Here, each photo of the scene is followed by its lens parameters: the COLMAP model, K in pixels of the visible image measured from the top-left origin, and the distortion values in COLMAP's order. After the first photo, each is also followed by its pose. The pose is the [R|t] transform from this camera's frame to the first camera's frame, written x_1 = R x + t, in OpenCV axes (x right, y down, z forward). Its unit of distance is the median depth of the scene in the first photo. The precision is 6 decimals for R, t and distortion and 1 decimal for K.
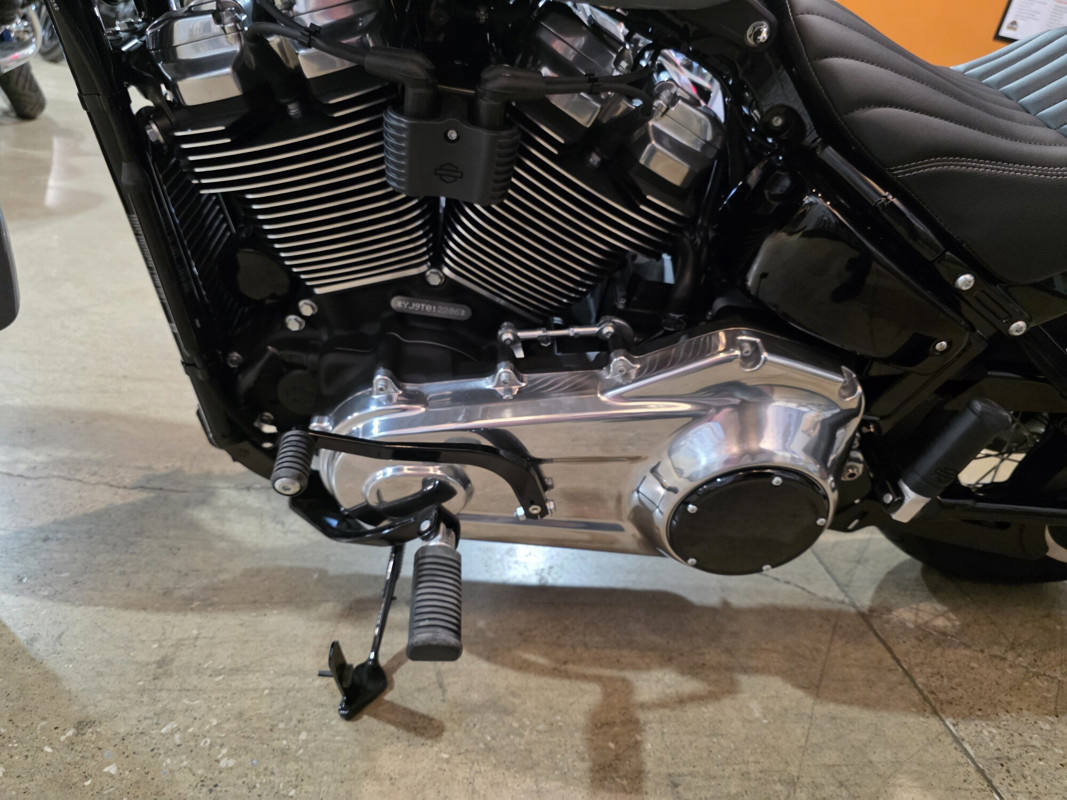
lens RADIAL K [[726.0, 0, 527.8], [0, 726.0, 413.6], [0, 0, 1]] dist [0.027766, -0.031612]
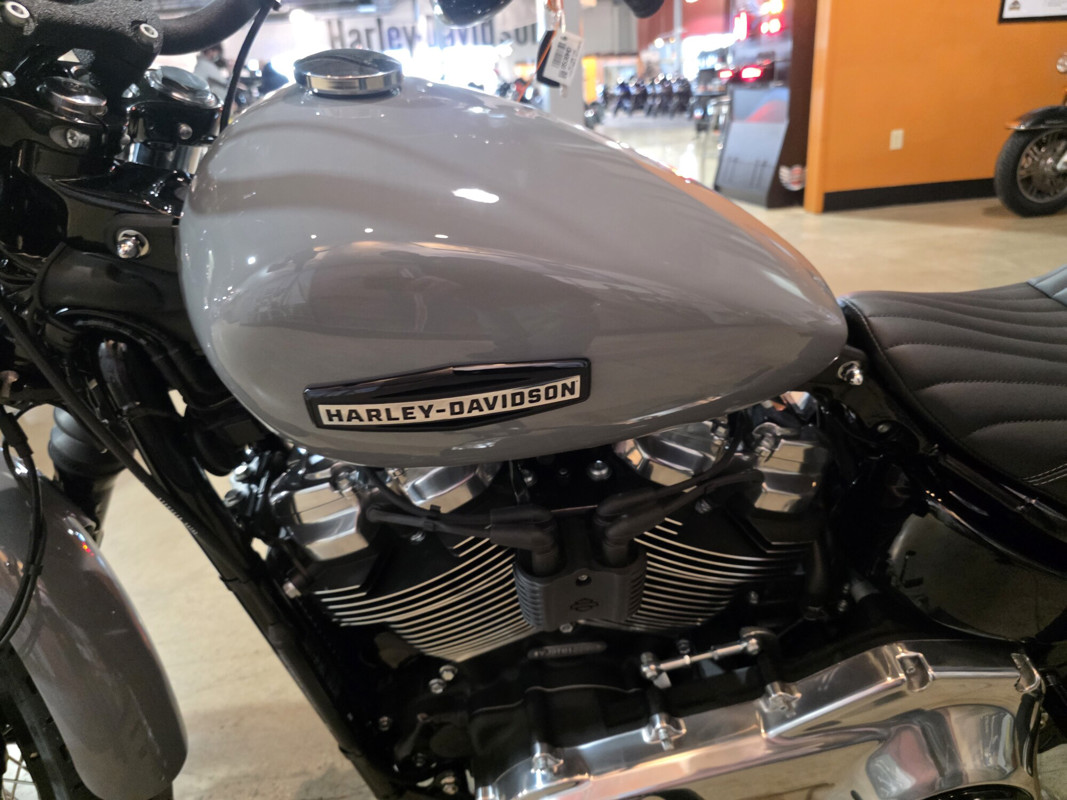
lens RADIAL K [[726.0, 0, 527.8], [0, 726.0, 413.6], [0, 0, 1]] dist [0.027766, -0.031612]
pose [[0.973755, -0.211085, -0.085109, -0.033946], [0.204252, 0.975447, -0.082367, -0.416592], [0.100406, 0.062822, 0.992961, -0.020253]]
